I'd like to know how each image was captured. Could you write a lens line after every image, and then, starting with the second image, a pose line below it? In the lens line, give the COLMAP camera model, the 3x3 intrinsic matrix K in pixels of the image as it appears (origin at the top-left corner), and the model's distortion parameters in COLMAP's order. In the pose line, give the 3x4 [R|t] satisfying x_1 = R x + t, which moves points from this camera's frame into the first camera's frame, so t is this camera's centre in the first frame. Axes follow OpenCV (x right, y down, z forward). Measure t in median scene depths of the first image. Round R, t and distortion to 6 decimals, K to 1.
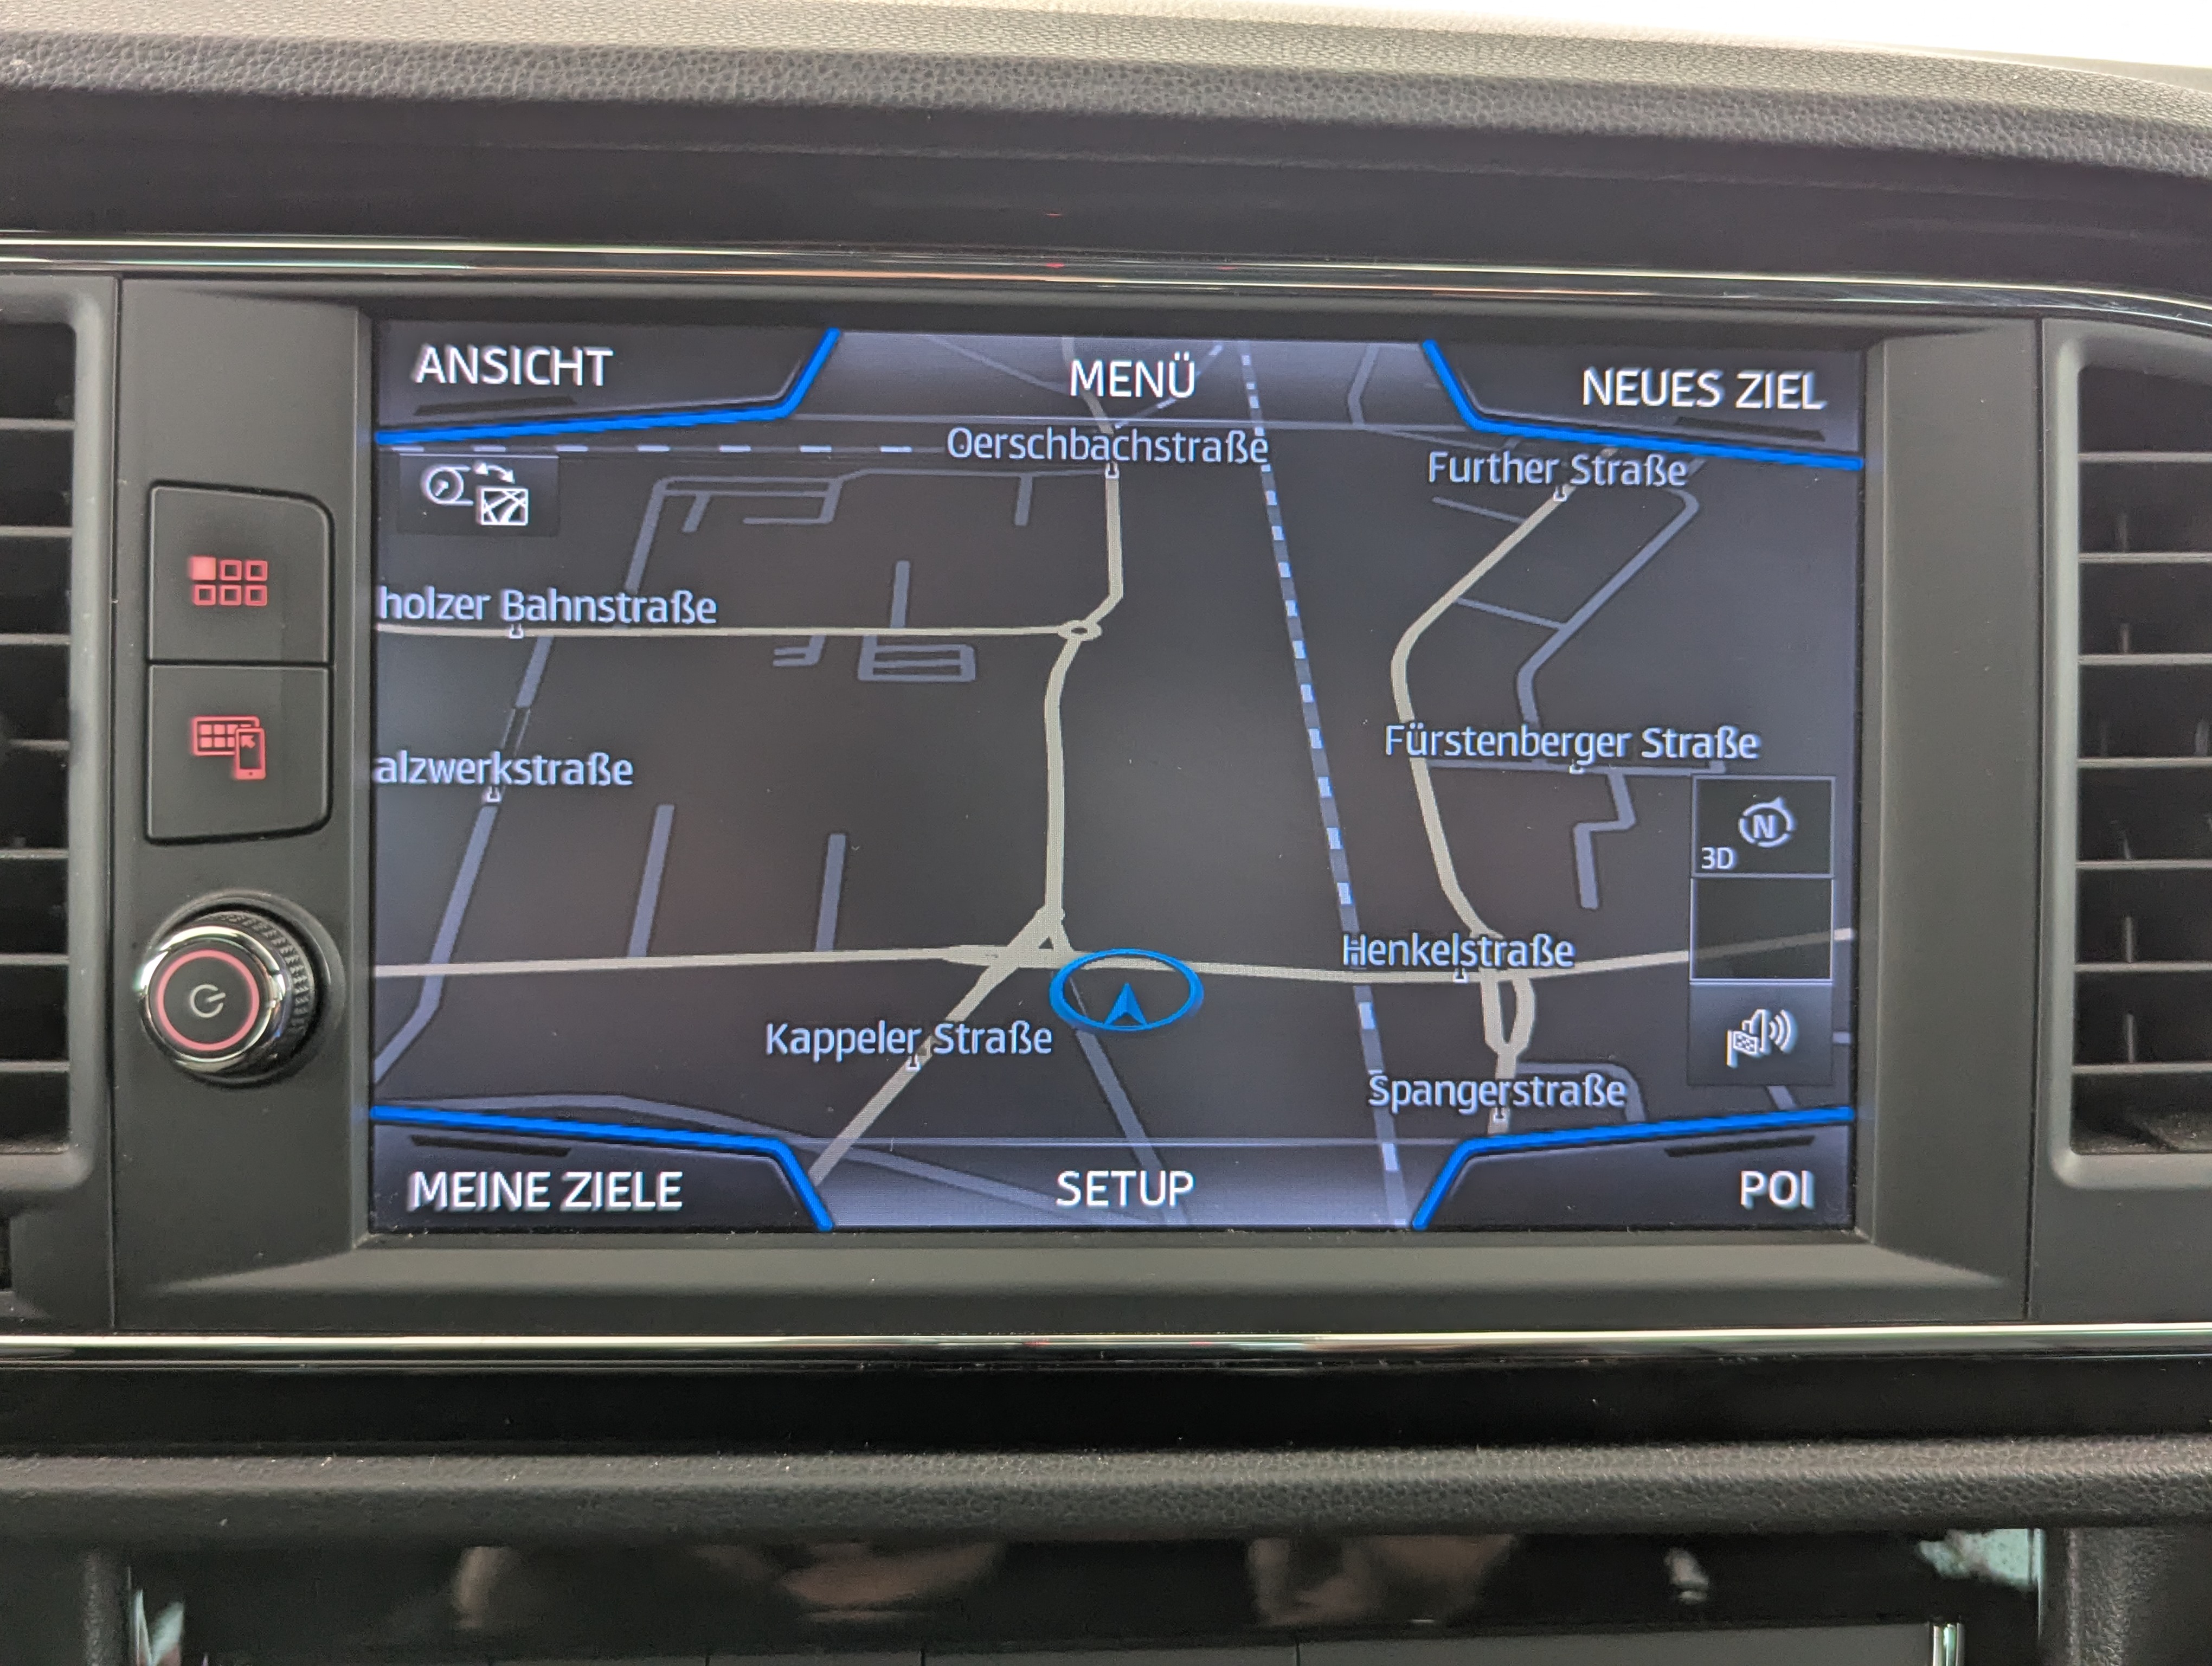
lens RADIAL K [[1549.0, 0, 1101.8], [0, 1549.0, 904.2], [0, 0, 1]] dist [0.001565, 0.000640]
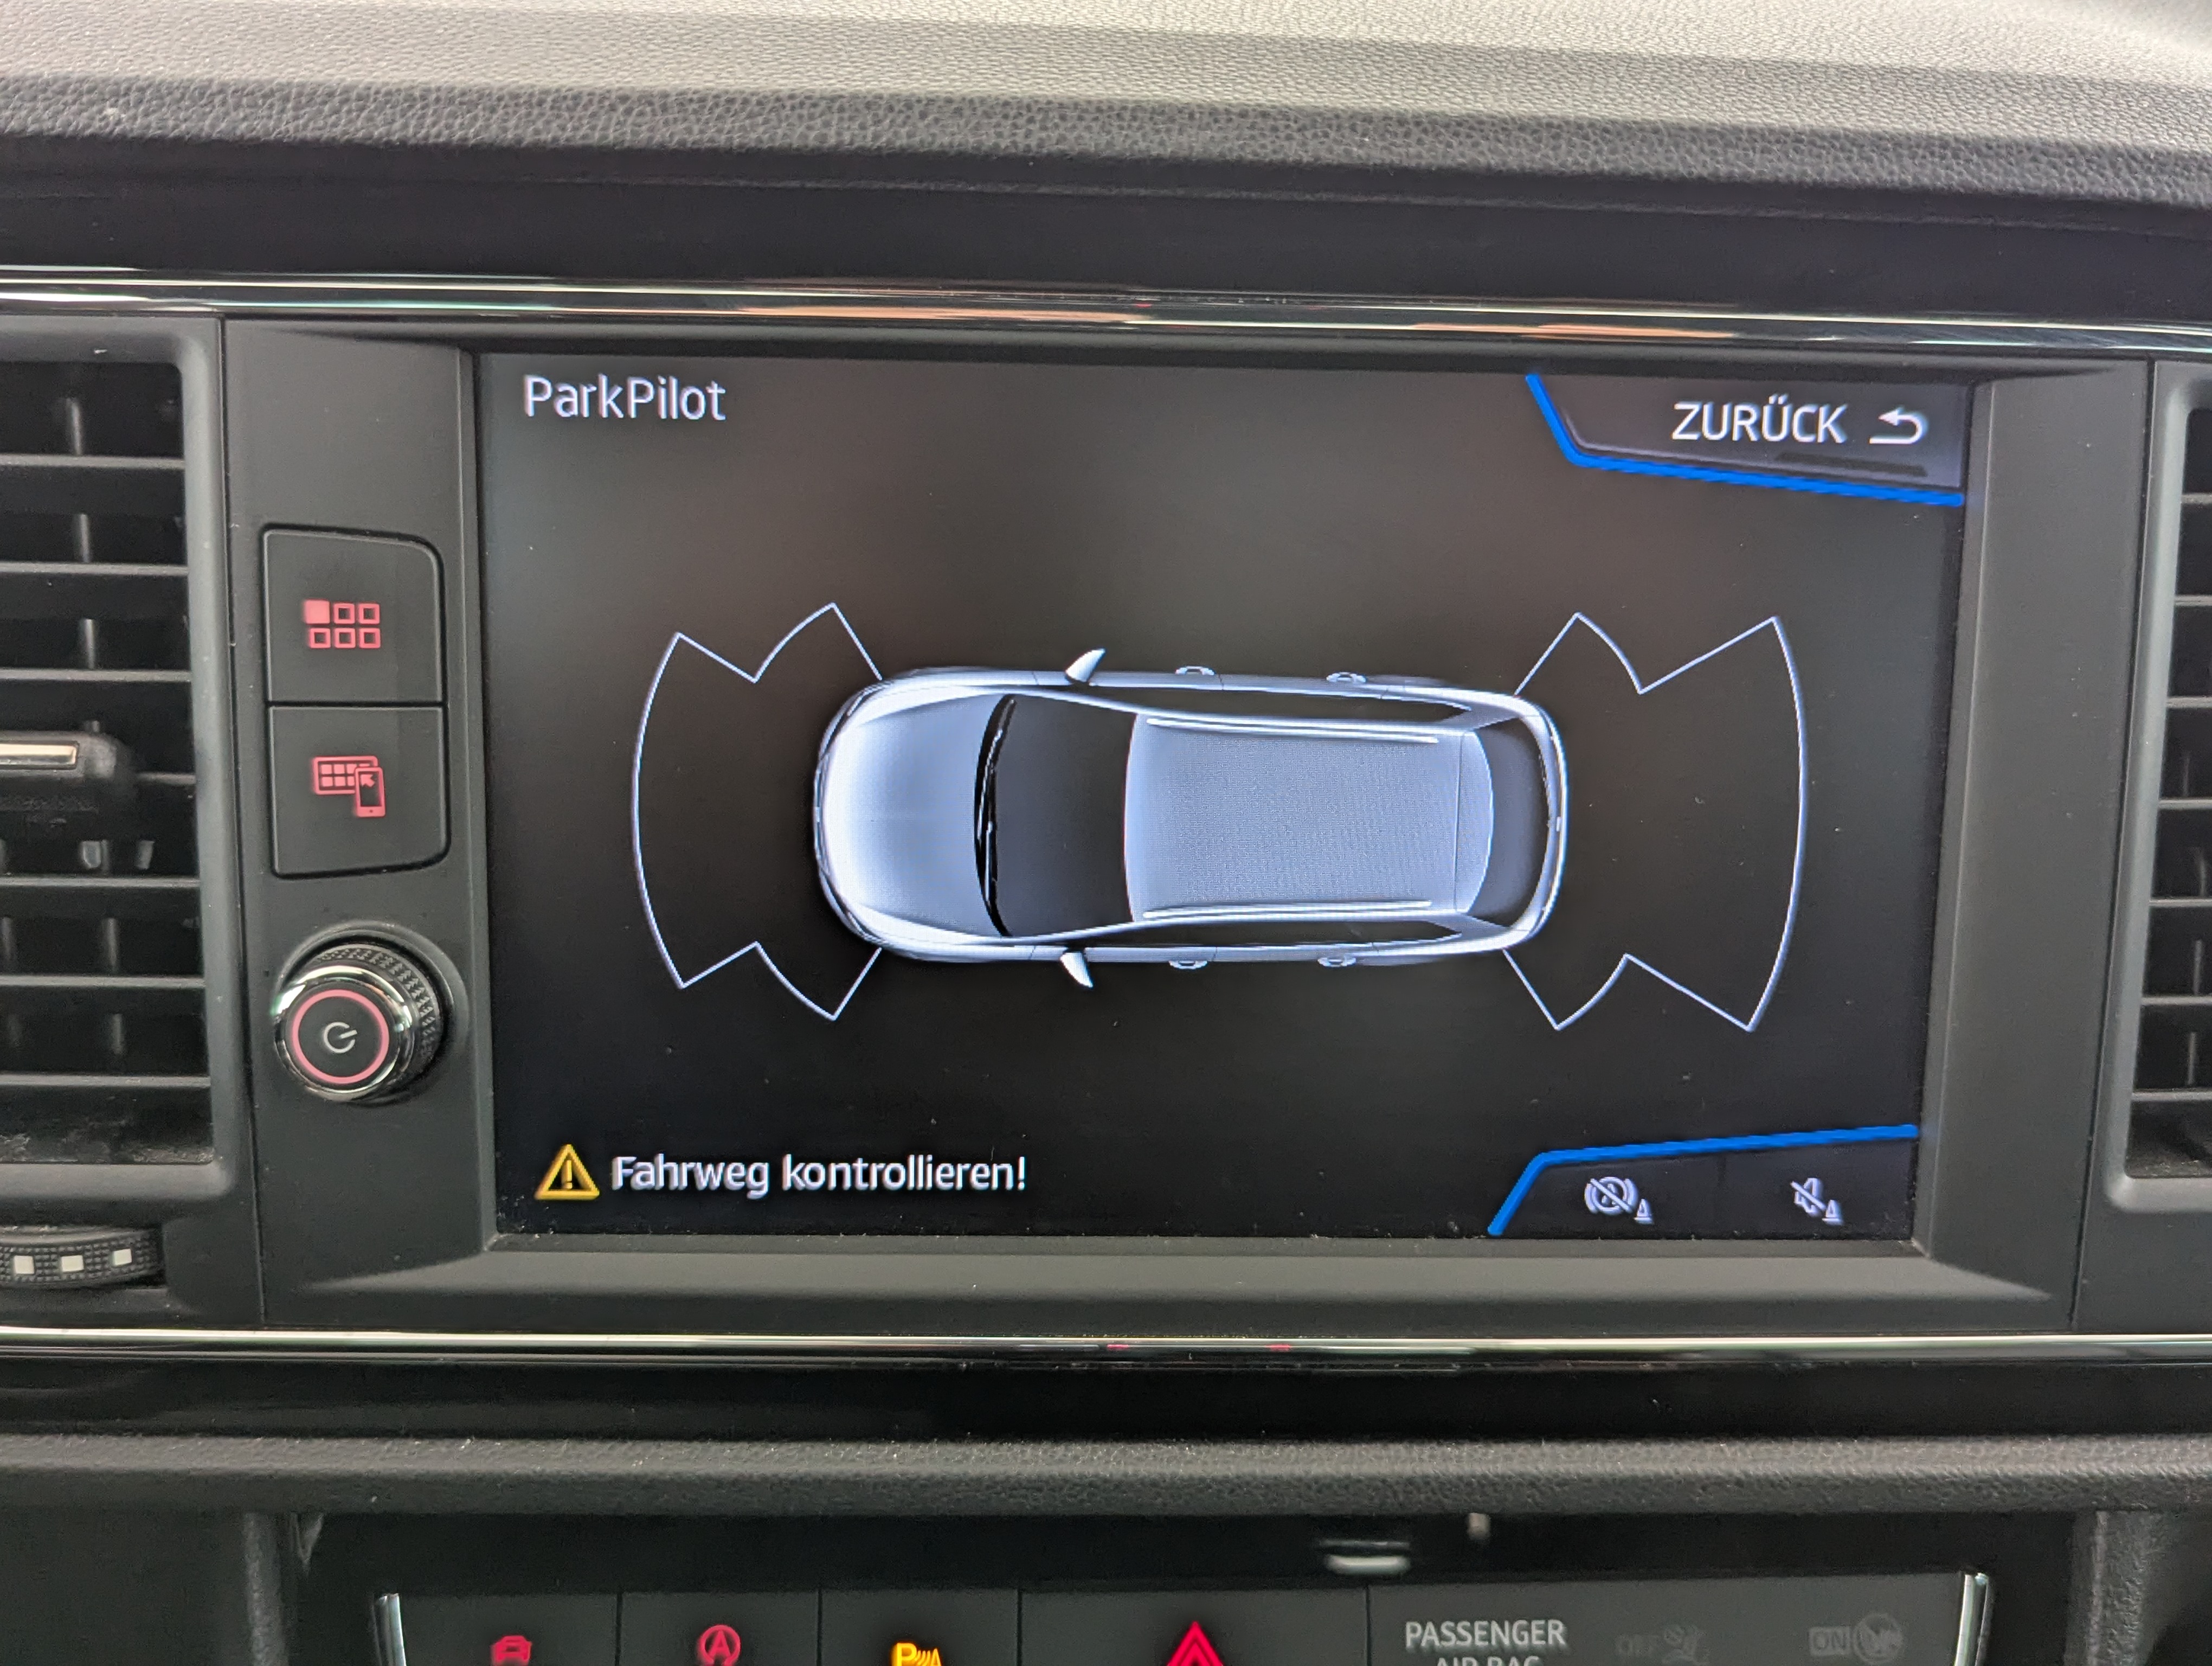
lens RADIAL K [[1539.4, 0, 1169.9], [0, 1539.4, 833.3], [0, 0, 1]] dist [-0.000369, 0.002045]
pose [[0.999870, 0.012175, -0.010587, -0.007338], [-0.011085, 0.995175, 0.097488, -0.173688], [0.011723, -0.097358, 0.995180, -0.013446]]
